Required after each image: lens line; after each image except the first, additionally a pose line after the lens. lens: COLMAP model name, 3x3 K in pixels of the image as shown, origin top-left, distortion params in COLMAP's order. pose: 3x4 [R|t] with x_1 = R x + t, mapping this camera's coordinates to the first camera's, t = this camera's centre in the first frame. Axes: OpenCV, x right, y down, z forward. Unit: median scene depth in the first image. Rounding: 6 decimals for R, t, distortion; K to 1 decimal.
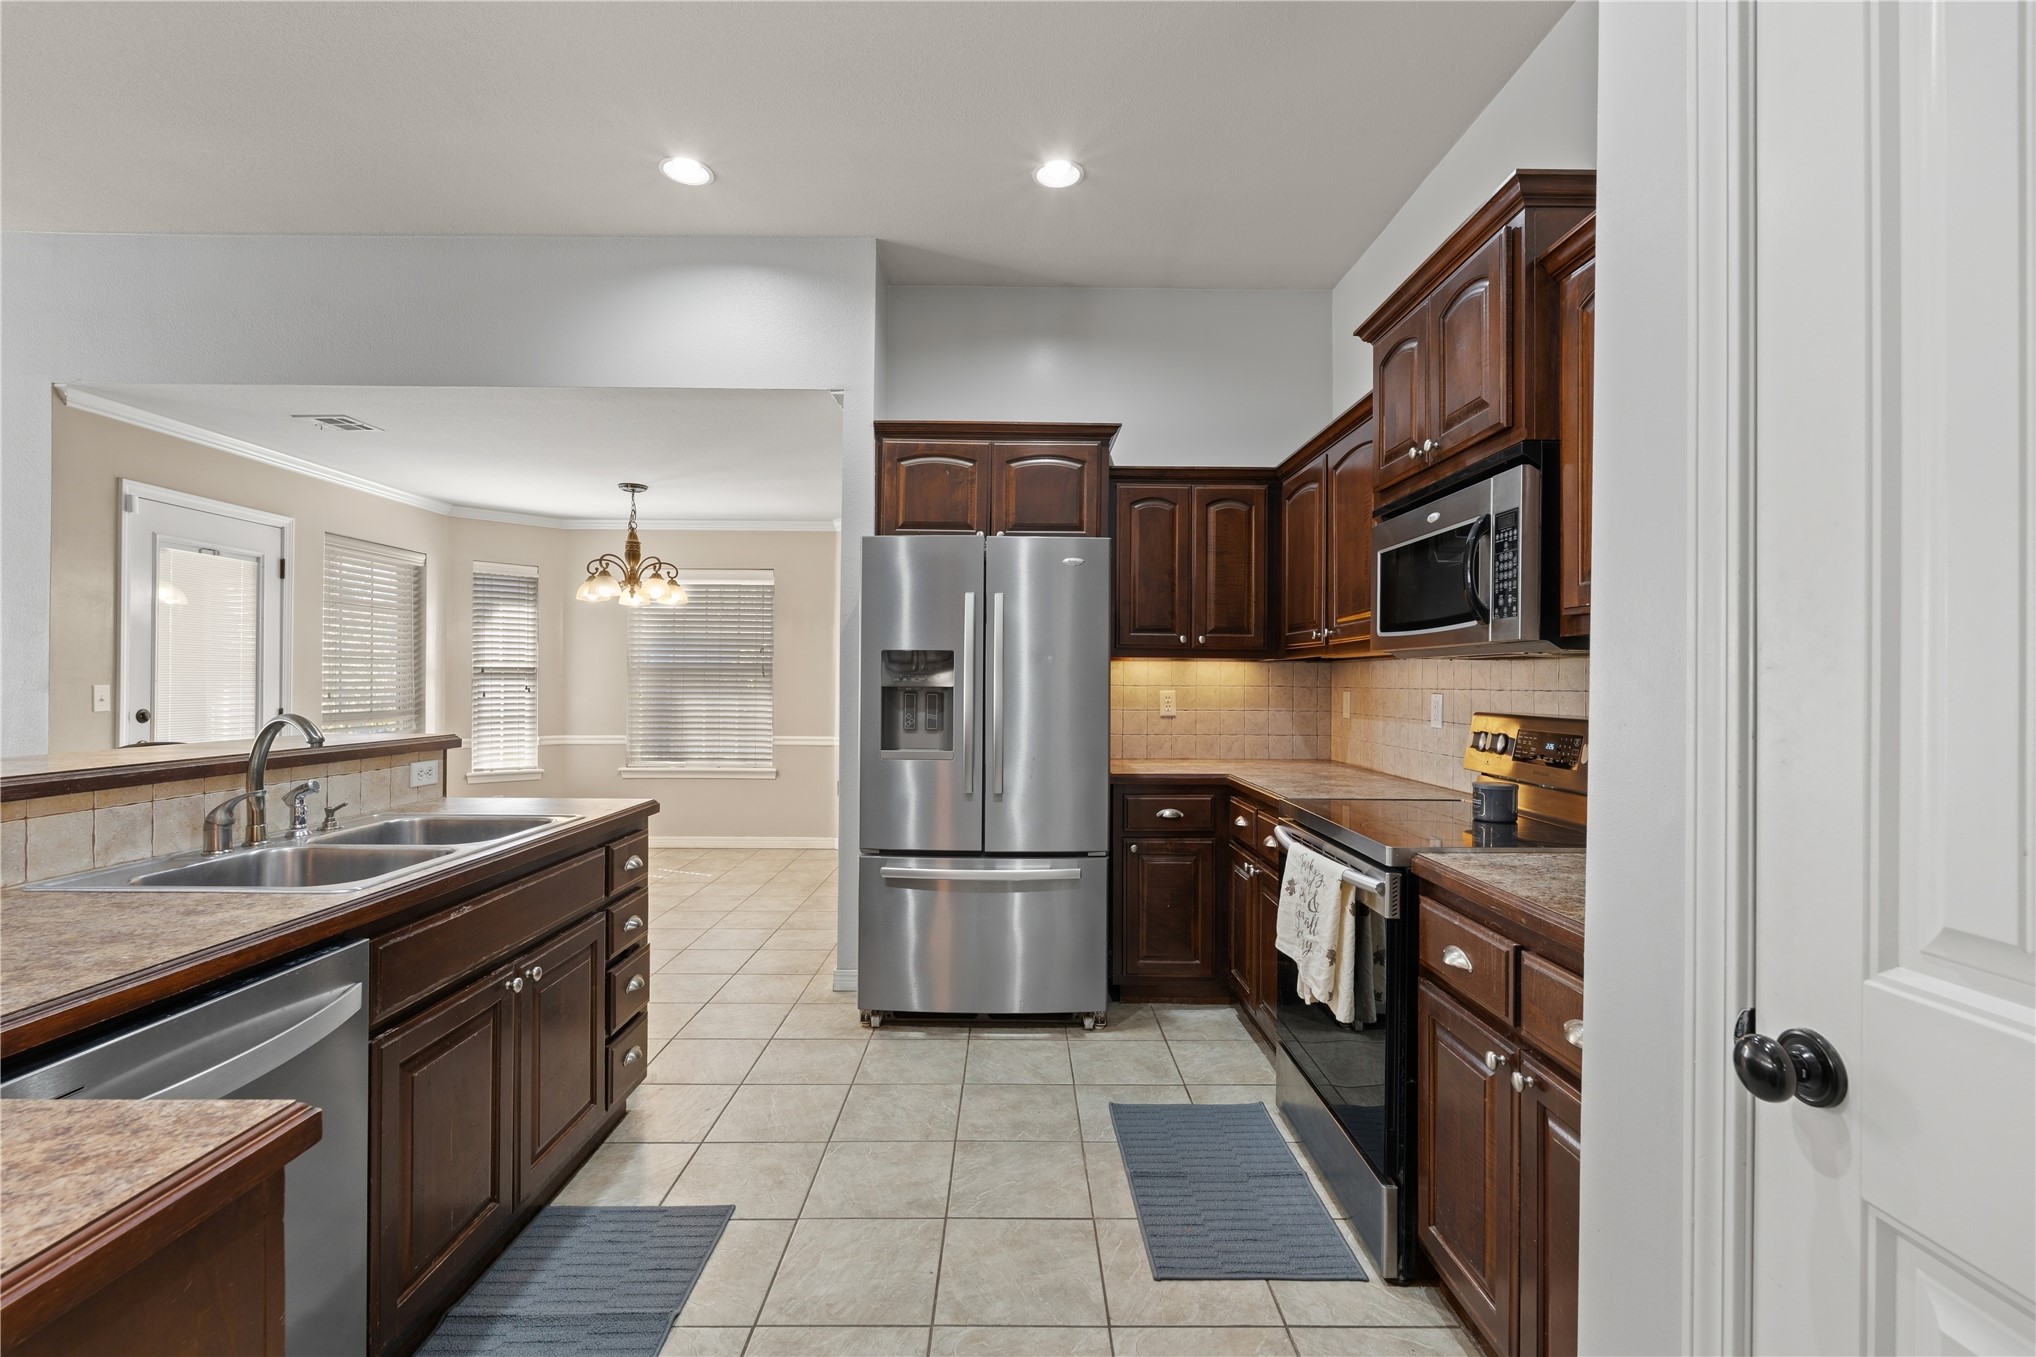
lens RADIAL K [[888.0, 0, 1018.0], [0, 888.0, 678.5], [0, 0, 1]] dist [-0.006794, -0.000081]
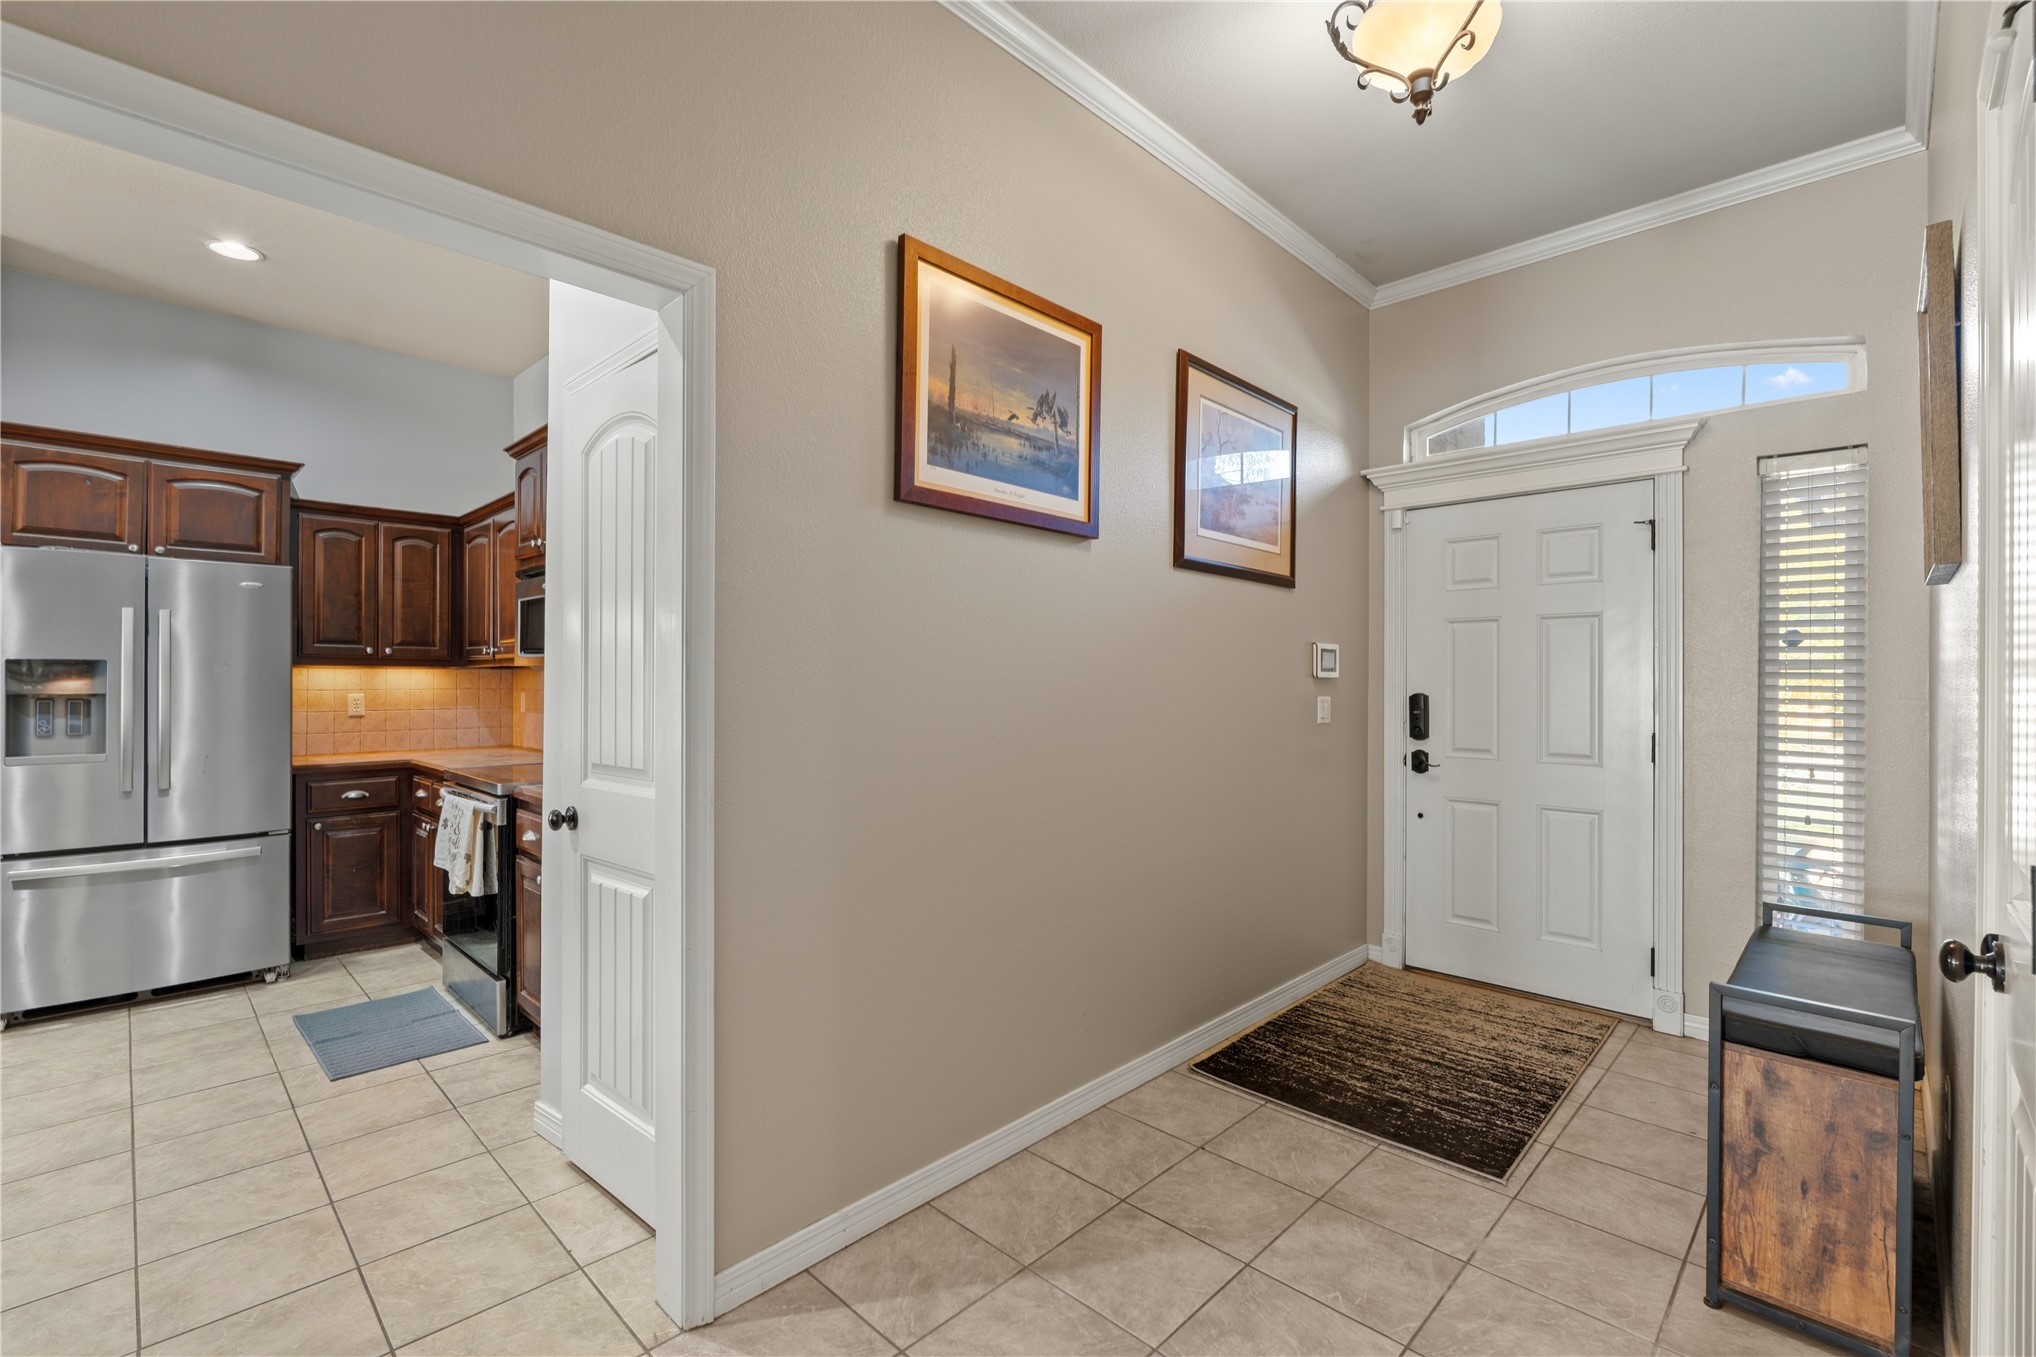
lens RADIAL K [[888.0, 0, 1018.0], [0, 888.0, 678.5], [0, 0, 1]] dist [-0.006794, -0.000081]
pose [[0.704531, -0.003700, 0.709663, -0.050319], [0.001673, 0.999992, 0.003553, -0.010348], [-0.709671, -0.001317, 0.704532, -0.516452]]
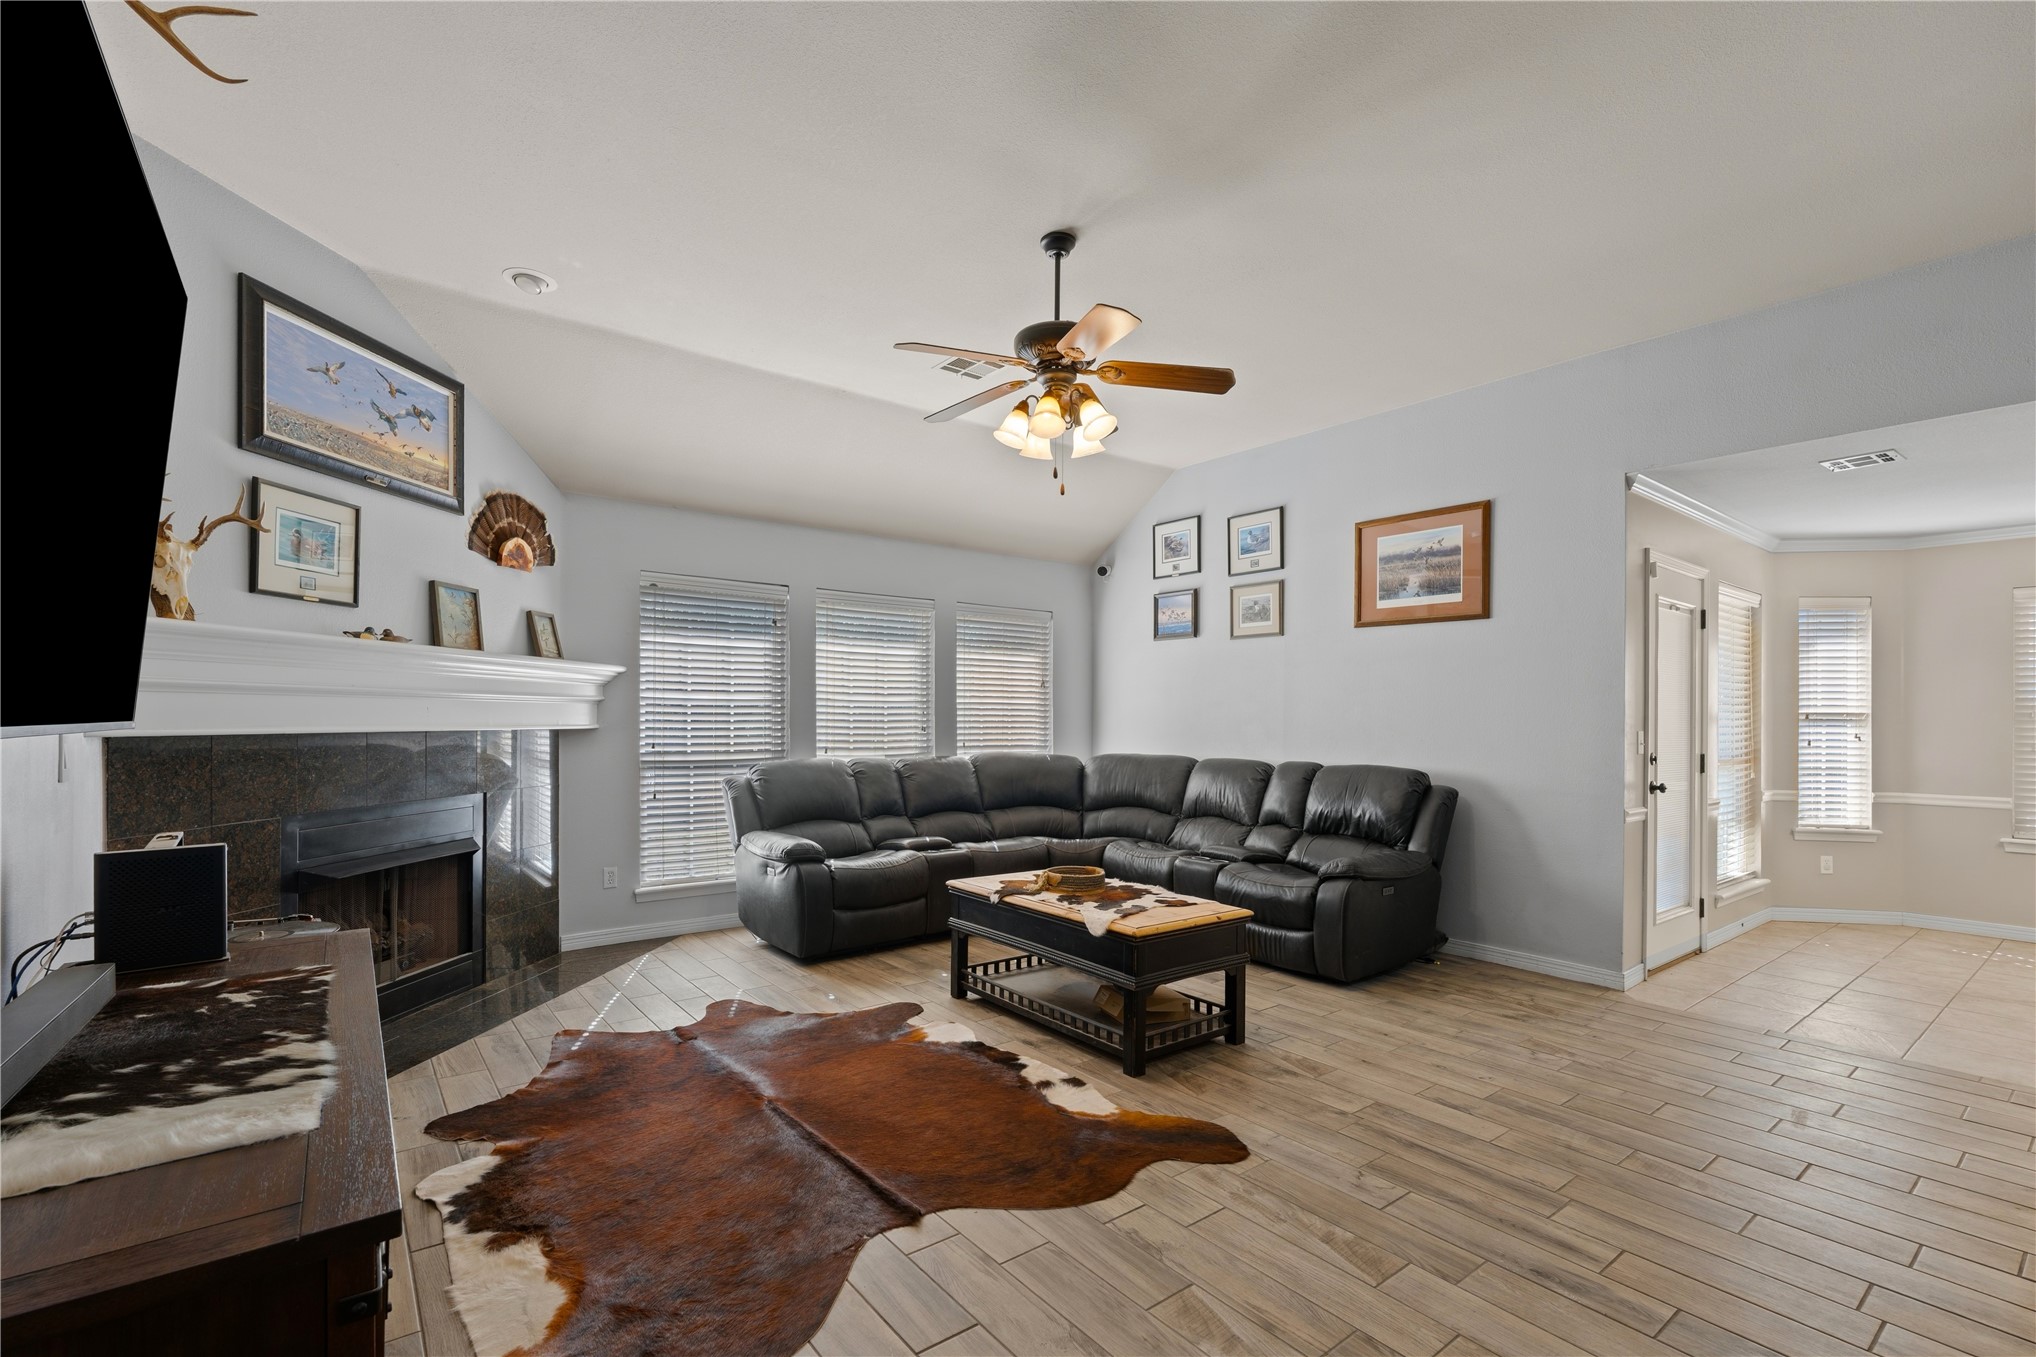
lens RADIAL K [[899.9, 0, 1014.2], [0, 899.9, 717.3], [0, 0, 1]] dist [-0.006697, -0.000021]
pose [[0.601670, -0.001426, -0.798744, -0.696012], [-0.003105, 0.999987, -0.004124, -0.003794], [0.798739, 0.004962, 0.601657, -0.397895]]
